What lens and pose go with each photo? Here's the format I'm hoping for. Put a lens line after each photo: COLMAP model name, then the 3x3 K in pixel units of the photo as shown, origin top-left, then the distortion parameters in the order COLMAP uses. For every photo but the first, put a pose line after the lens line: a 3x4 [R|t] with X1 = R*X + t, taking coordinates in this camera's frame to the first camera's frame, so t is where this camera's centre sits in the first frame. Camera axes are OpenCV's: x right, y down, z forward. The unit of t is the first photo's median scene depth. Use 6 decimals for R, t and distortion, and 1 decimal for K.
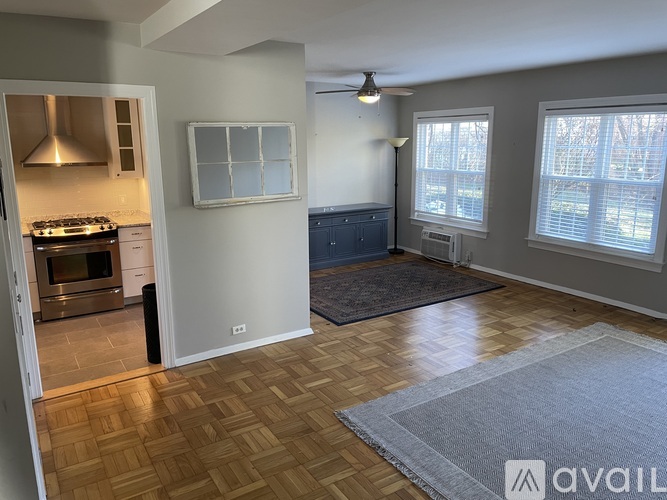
lens RADIAL K [[513.0, 0, 334.8], [0, 513.0, 241.4], [0, 0, 1]] dist [0.107344, -0.109942]
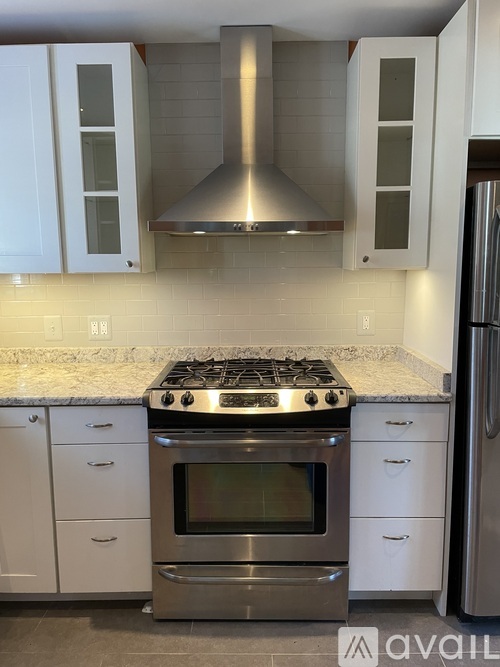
lens RADIAL K [[513.0, 0, 250.0], [0, 513.0, 333.5], [0, 0, 1]] dist [0.107344, -0.109942]
pose [[0.837525, 0.080936, -0.540372, -0.178011], [-0.102033, 0.994739, -0.009151, -0.038516], [0.536788, 0.062800, 0.841377, 0.410187]]
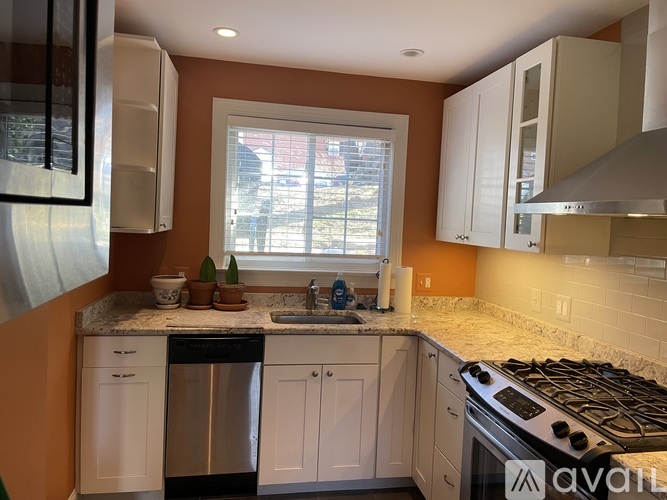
lens RADIAL K [[513.0, 0, 334.8], [0, 513.0, 241.4], [0, 0, 1]] dist [0.107344, -0.109942]
pose [[-0.367696, 0.029504, -0.929478, -0.089482], [-0.227198, 0.966358, 0.120552, -0.078015], [0.901765, 0.255502, -0.348623, 0.587901]]
